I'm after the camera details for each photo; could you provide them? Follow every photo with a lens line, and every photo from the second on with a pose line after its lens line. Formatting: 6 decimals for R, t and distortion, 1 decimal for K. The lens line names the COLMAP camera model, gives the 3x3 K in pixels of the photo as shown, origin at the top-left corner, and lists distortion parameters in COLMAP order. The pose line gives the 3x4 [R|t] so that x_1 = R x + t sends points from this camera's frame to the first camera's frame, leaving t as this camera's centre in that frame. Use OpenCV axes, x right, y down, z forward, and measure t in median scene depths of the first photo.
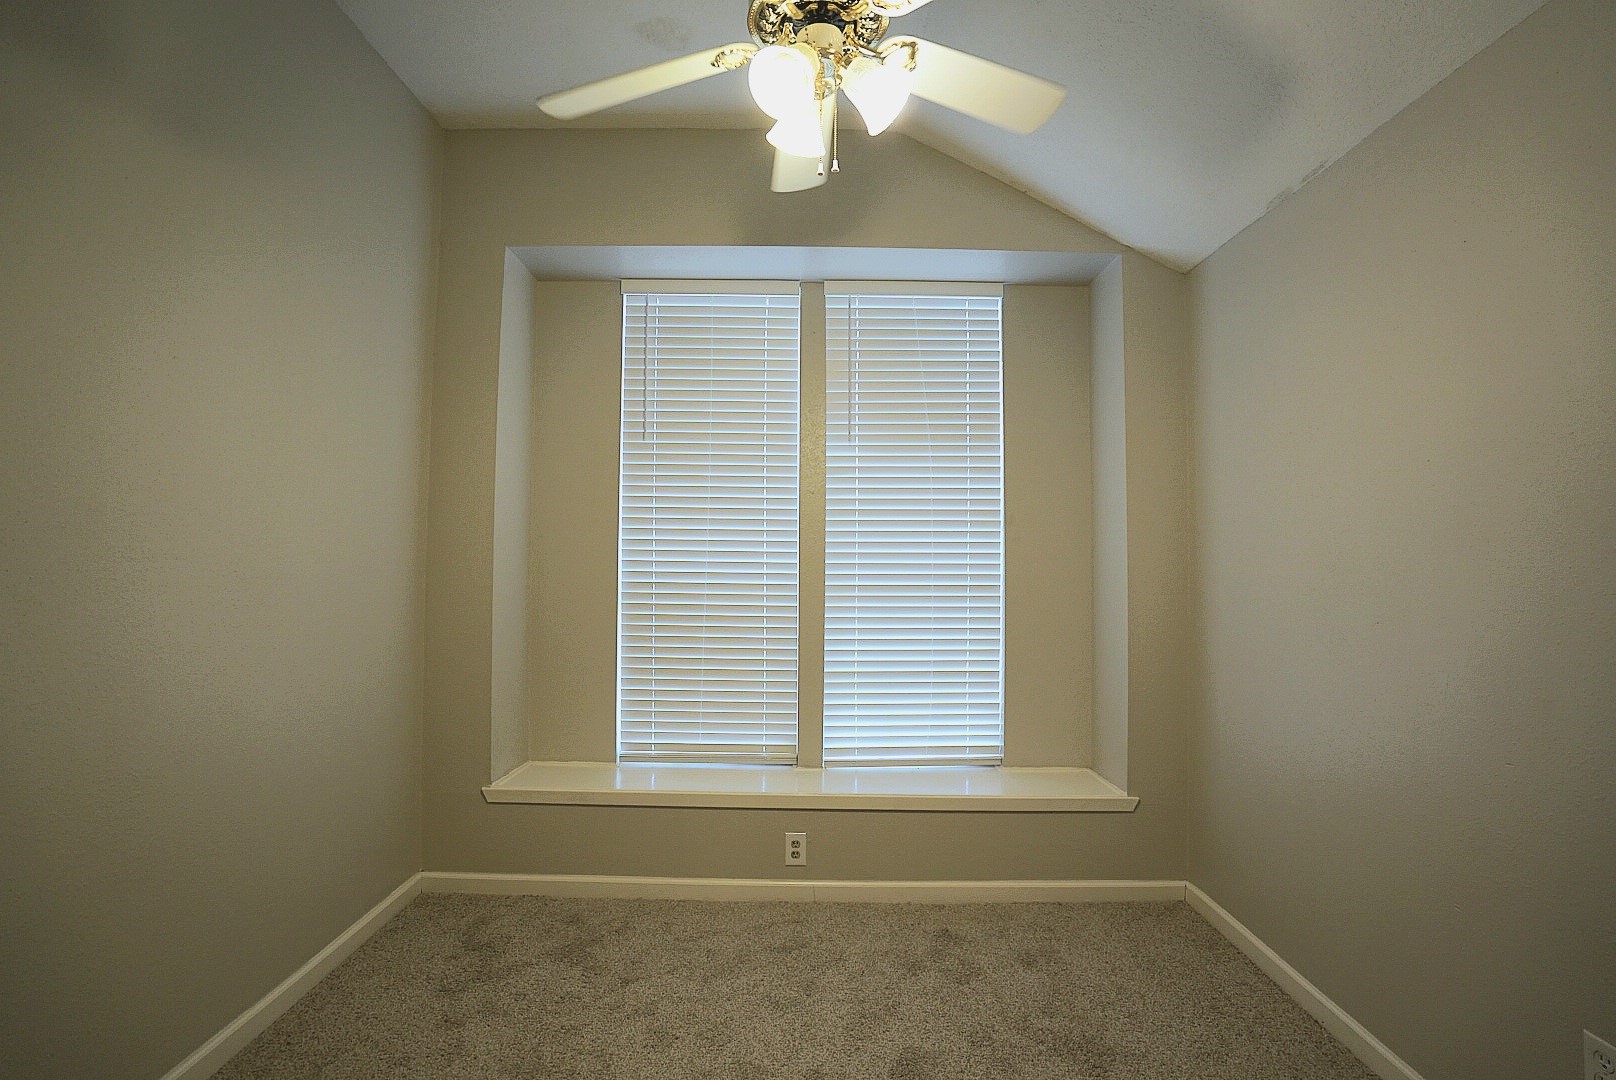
lens RADIAL K [[751.7, 0, 802.4], [0, 751.7, 534.0], [0, 0, 1]] dist [-0.061396, 0.029406]
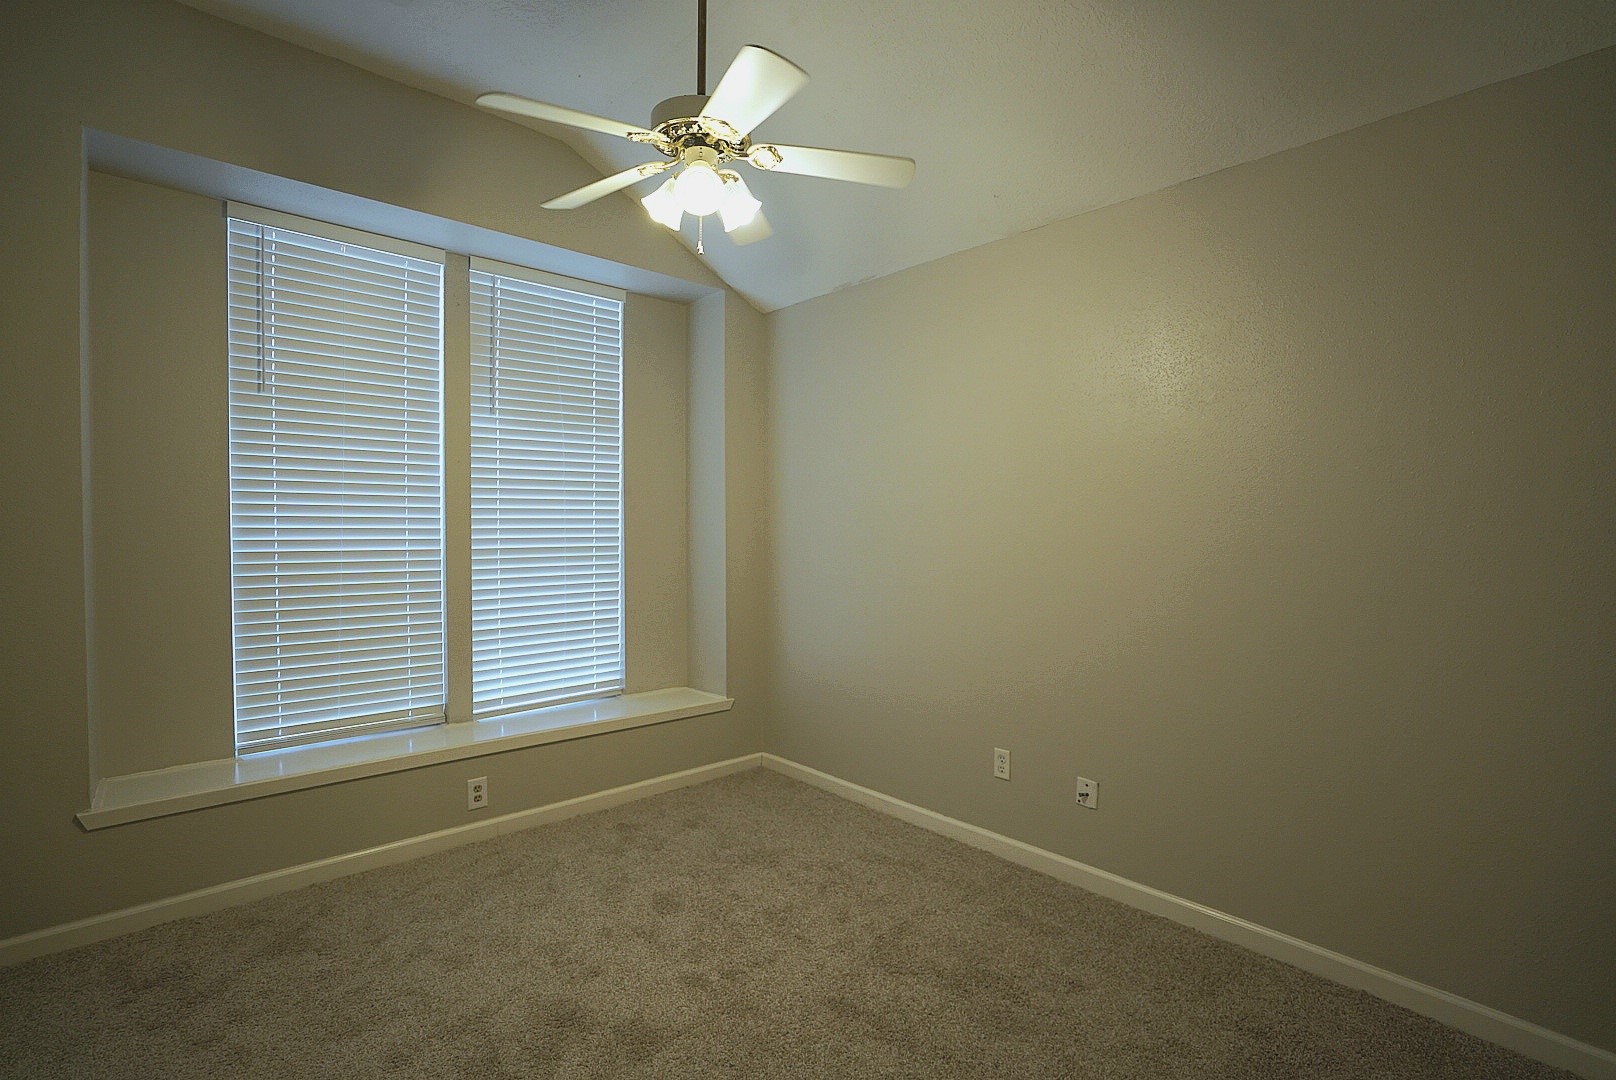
lens RADIAL K [[751.7, 0, 802.4], [0, 751.7, 534.0], [0, 0, 1]] dist [-0.061396, 0.029406]
pose [[0.742030, -0.015874, 0.670179, -0.326220], [-0.018109, 0.998880, 0.043710, -0.007739], [-0.670122, -0.044570, 0.740911, -0.083951]]
